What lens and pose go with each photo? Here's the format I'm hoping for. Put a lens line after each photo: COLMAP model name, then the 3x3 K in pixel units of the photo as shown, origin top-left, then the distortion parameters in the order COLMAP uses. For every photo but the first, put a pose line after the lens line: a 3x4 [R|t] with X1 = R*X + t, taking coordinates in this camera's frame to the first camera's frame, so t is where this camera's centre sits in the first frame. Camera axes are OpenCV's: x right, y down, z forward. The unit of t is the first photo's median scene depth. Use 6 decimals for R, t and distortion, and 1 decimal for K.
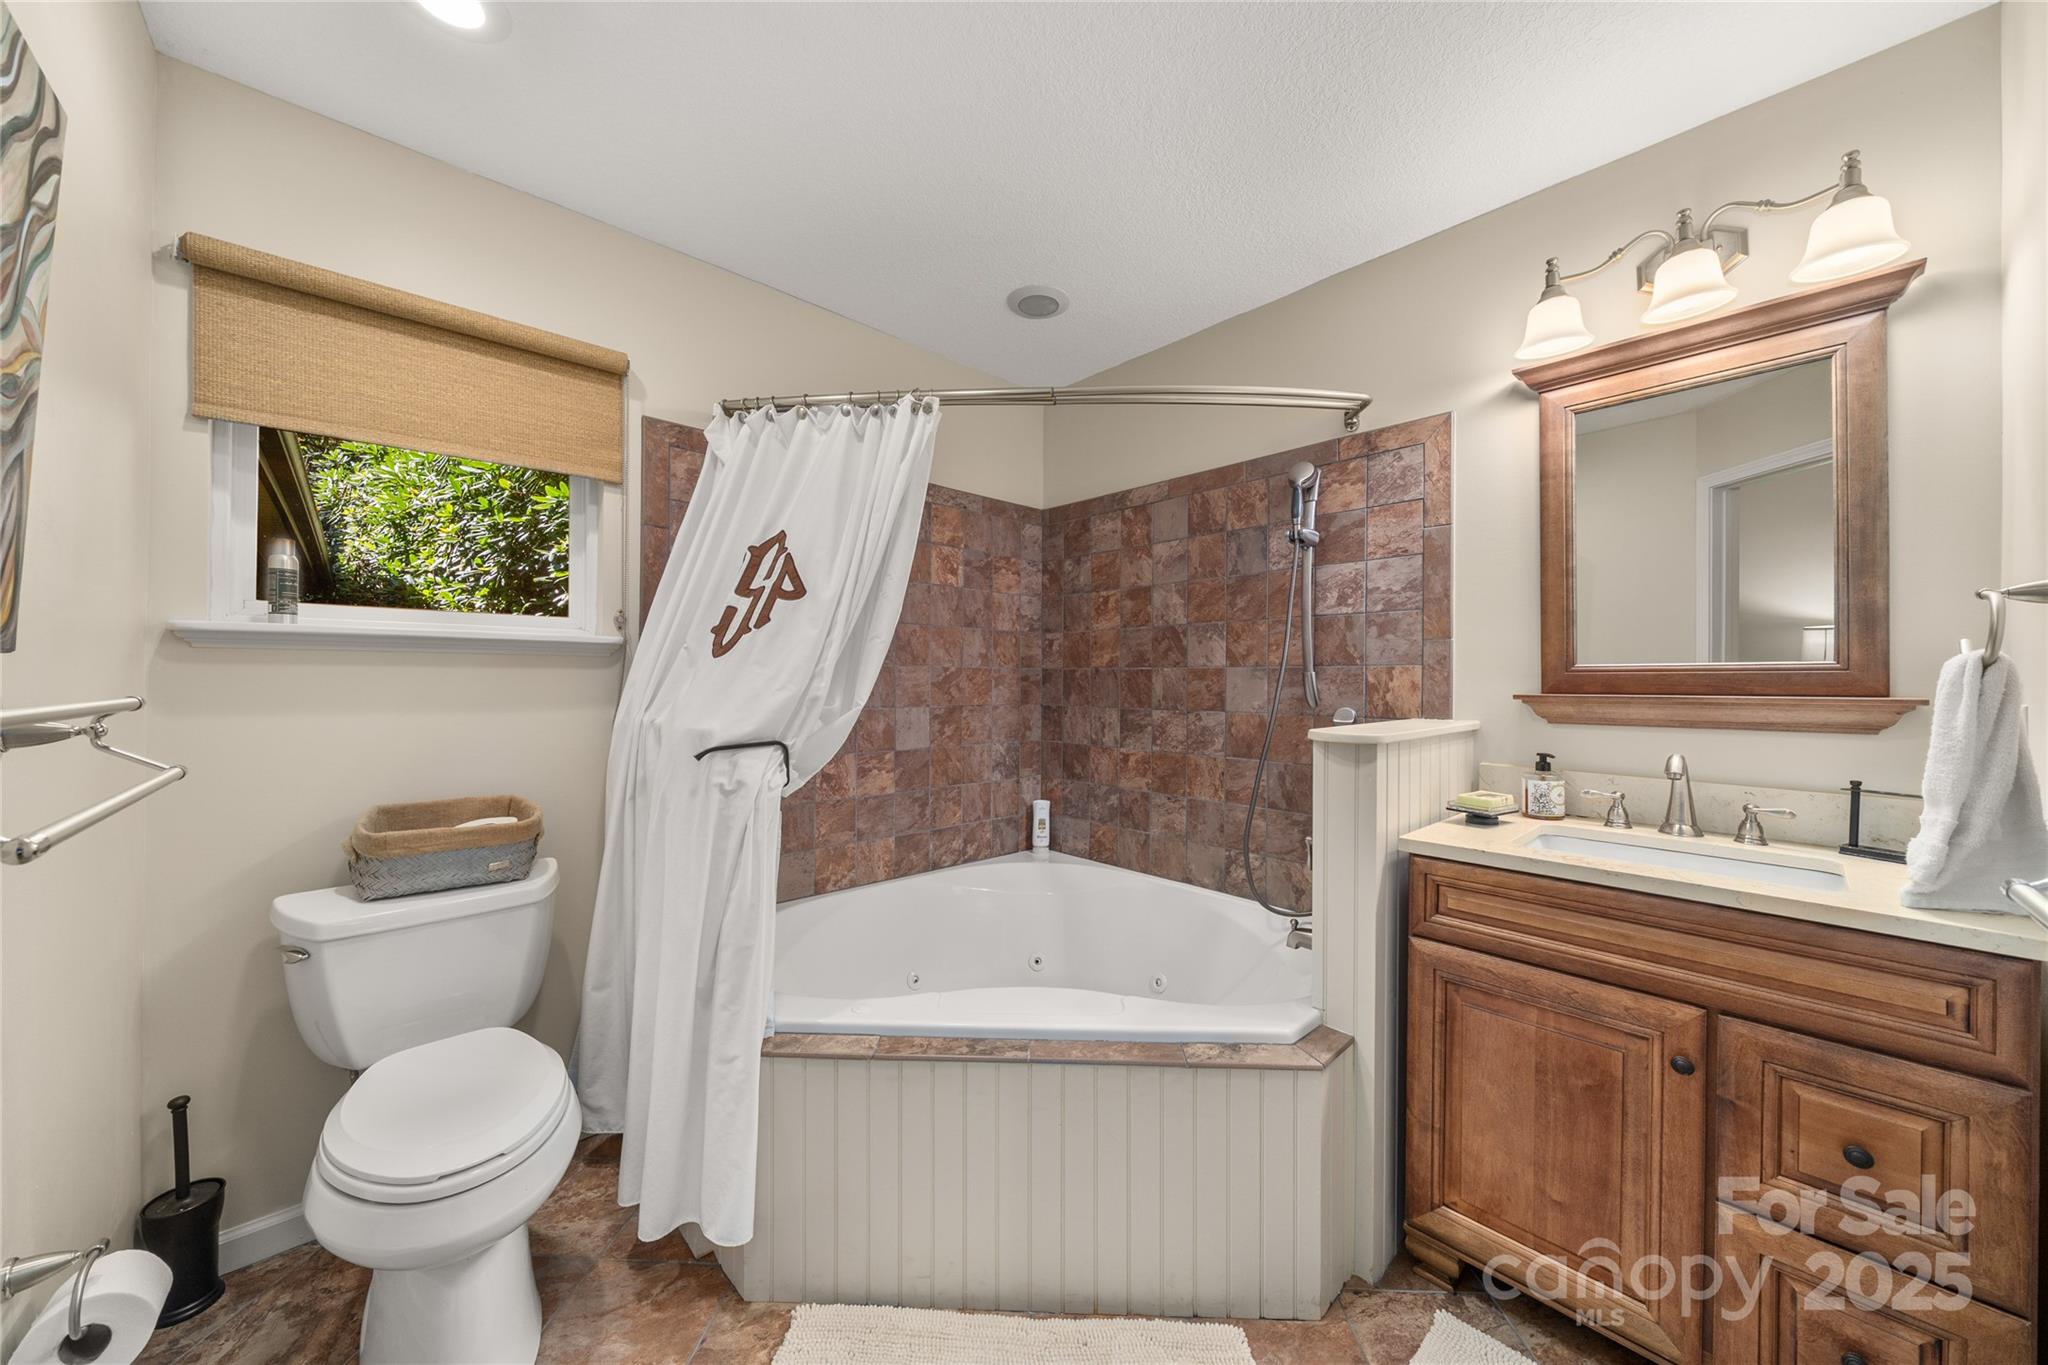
lens RADIAL K [[707.3, 0, 1024.0], [0, 707.3, 679.1], [0, 0, 1]] dist [-0.001672, 0.000001]
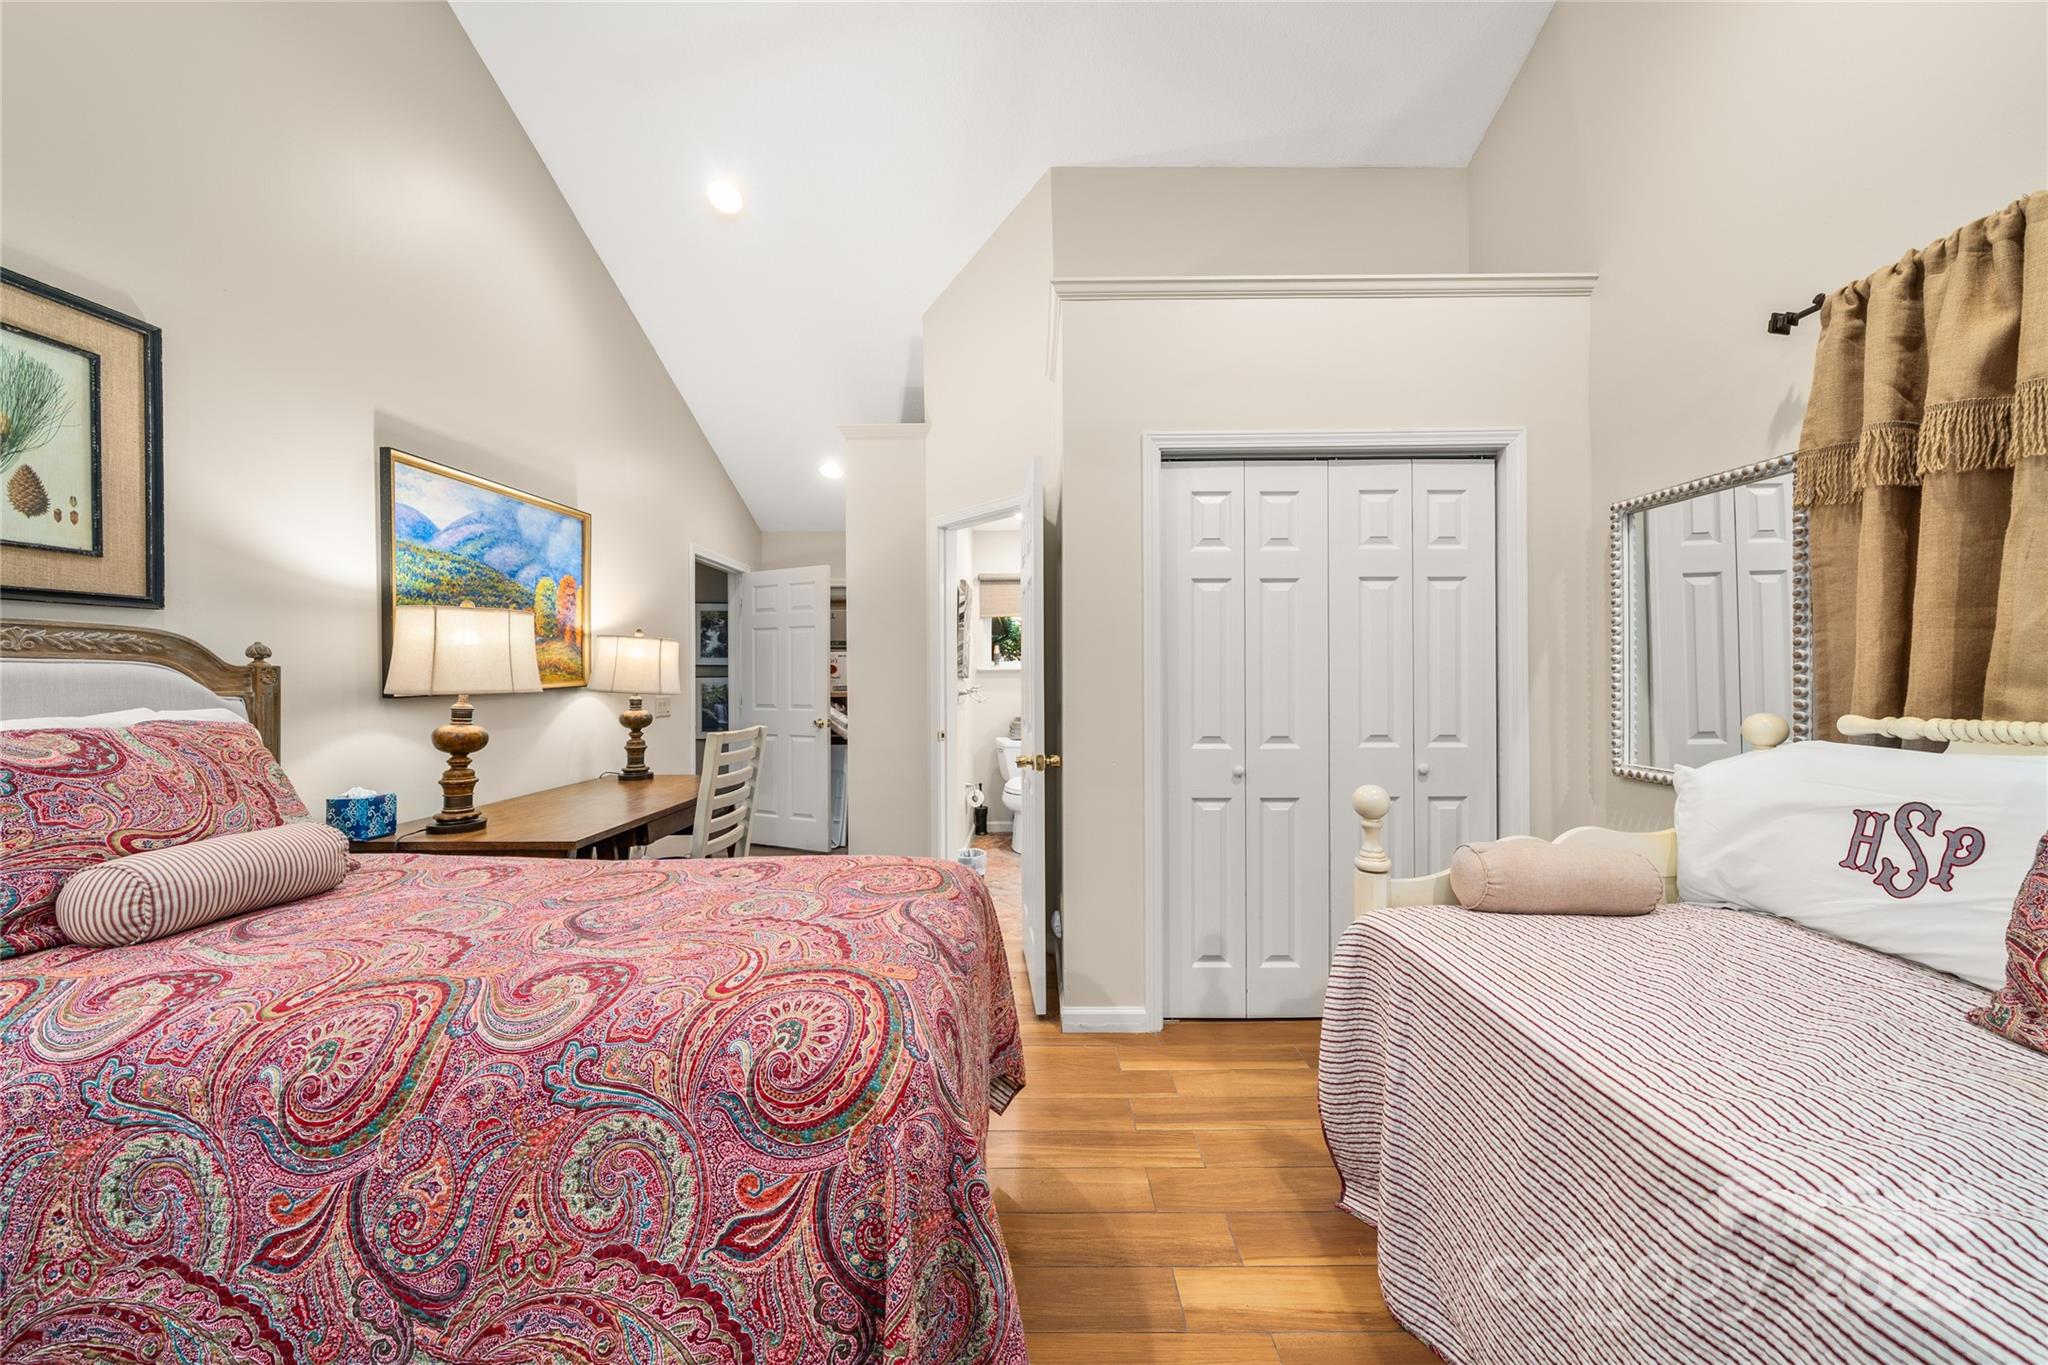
lens RADIAL K [[707.3, 0, 1025.3], [0, 707.3, 678.8], [0, 0, 1]] dist [-0.001672, 0.000001]
pose [[0.728717, -0.005379, -0.684794, 1.728178], [0.005609, 0.999982, -0.001886, -0.020572], [0.684792, -0.002467, 0.728735, -1.730230]]
